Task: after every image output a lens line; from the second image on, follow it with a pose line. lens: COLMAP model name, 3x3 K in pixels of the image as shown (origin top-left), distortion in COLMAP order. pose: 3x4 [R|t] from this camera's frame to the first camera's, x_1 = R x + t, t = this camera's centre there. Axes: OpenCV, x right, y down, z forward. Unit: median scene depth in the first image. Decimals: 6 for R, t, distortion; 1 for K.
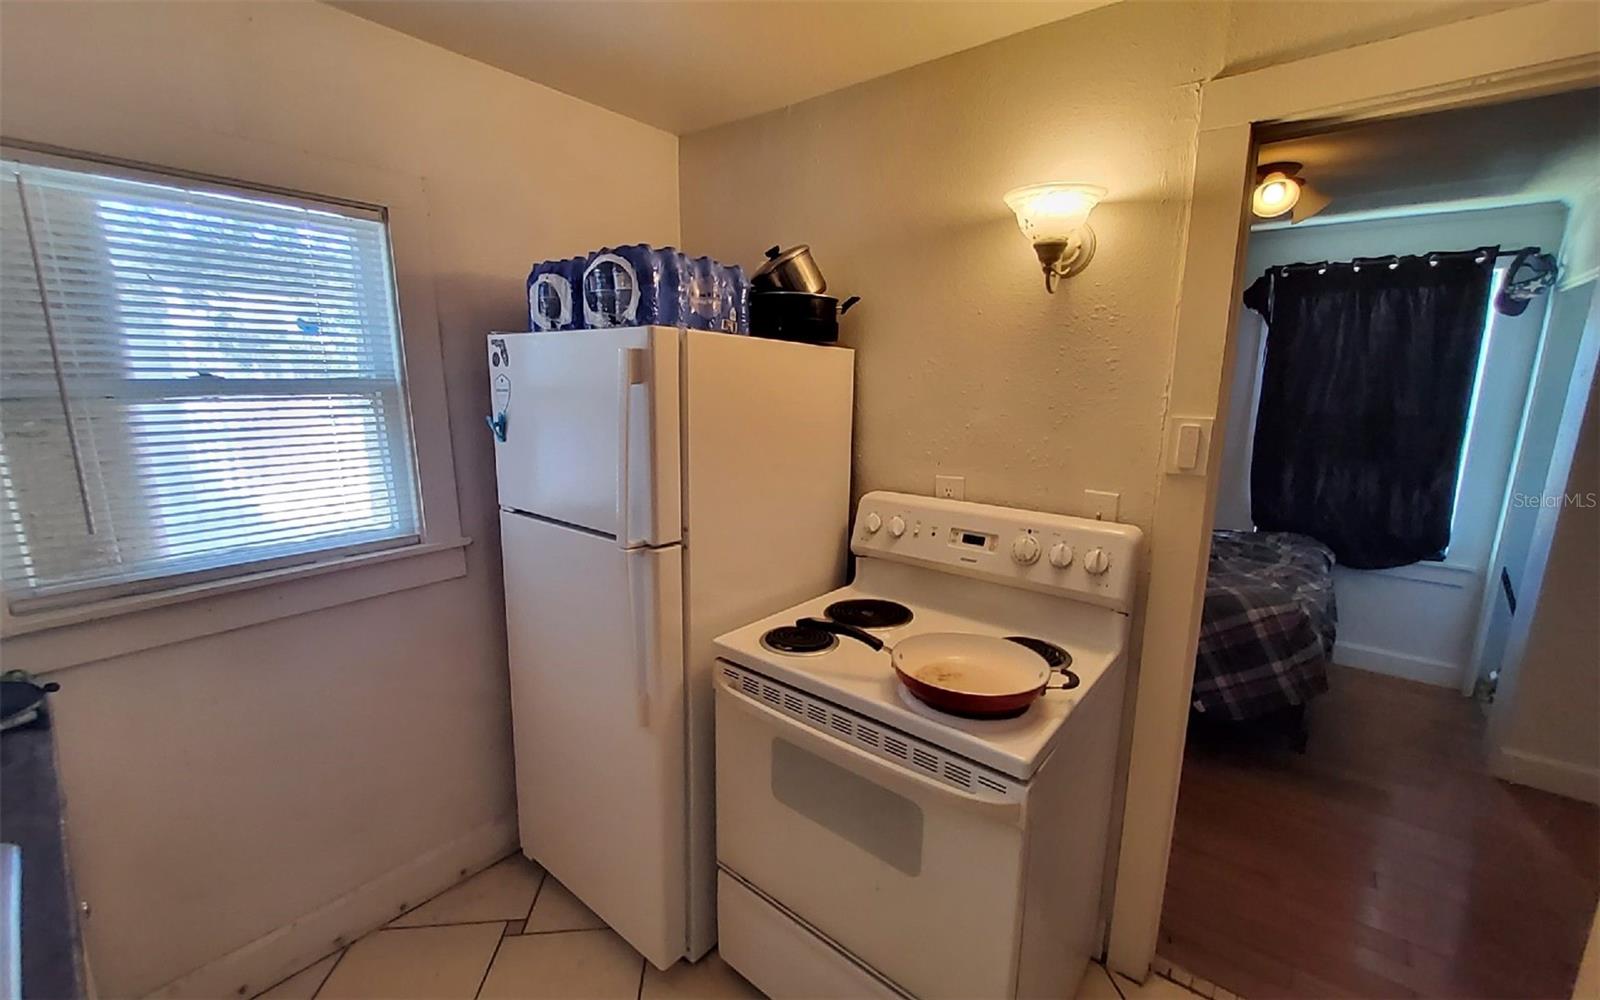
lens RADIAL K [[640.7, 0, 804.6], [0, 640.7, 508.6], [0, 0, 1]] dist [-0.002624, -0.000463]
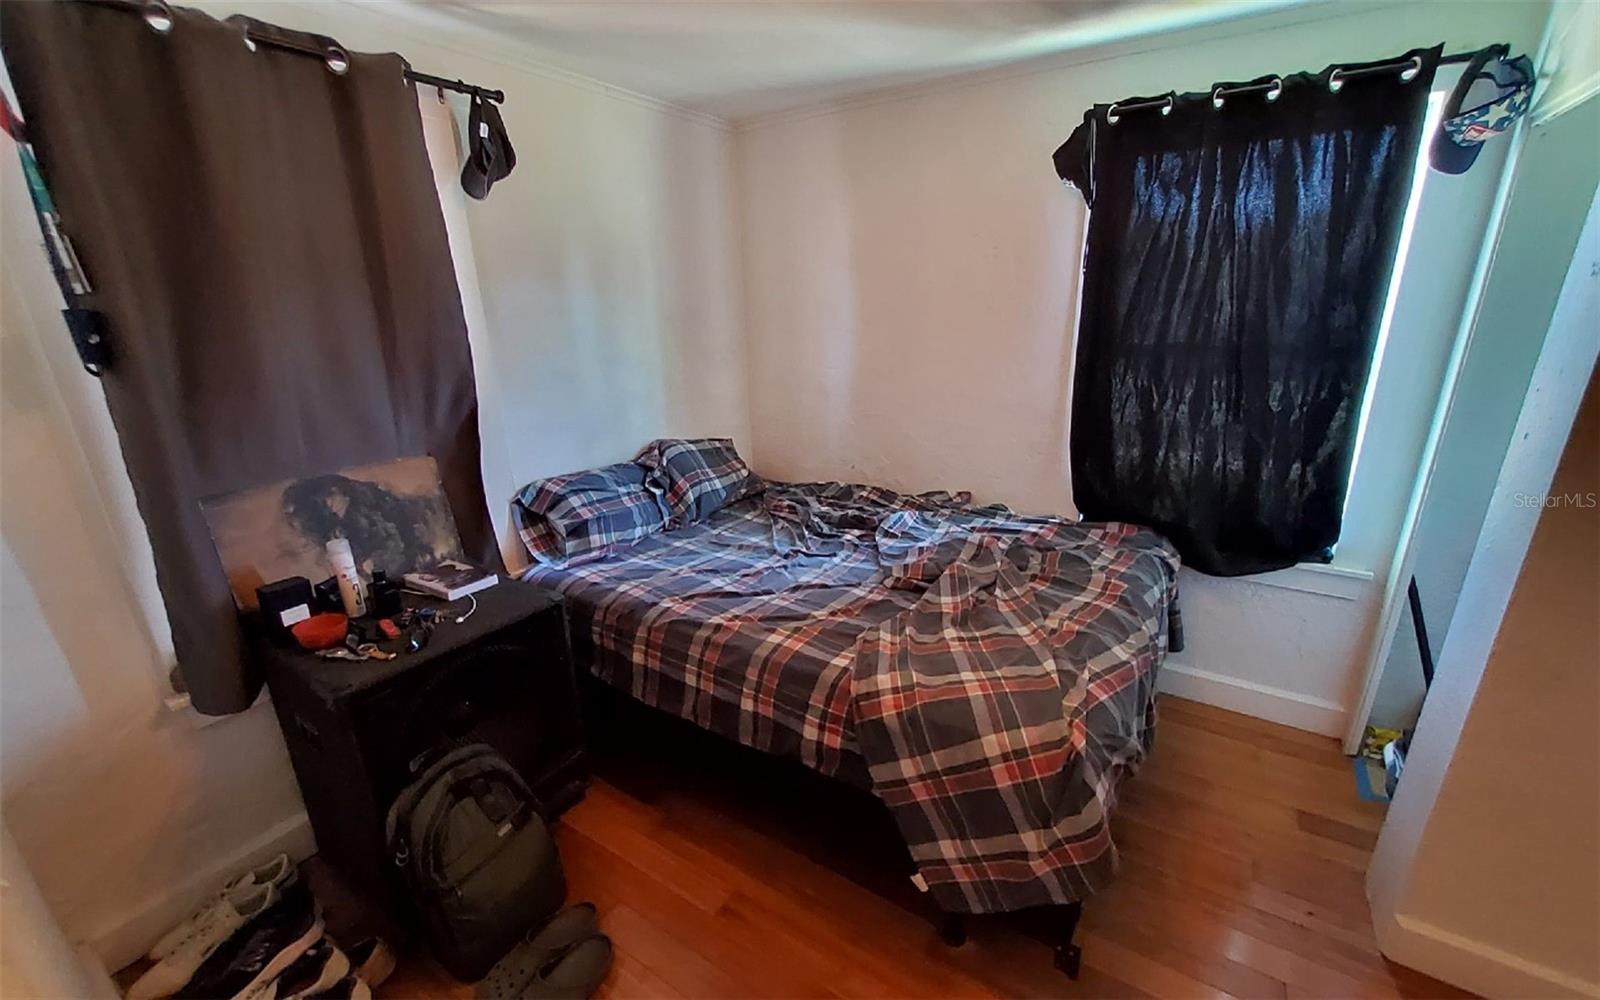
lens RADIAL K [[663.3, 0, 777.8], [0, 663.3, 513.2], [0, 0, 1]] dist [0.000145, -0.000106]
pose [[0.995183, -0.057036, 0.079735, 0.409014], [0.047809, 0.992422, 0.113195, -0.085819], [-0.085587, -0.108837, 0.990368, 0.401864]]
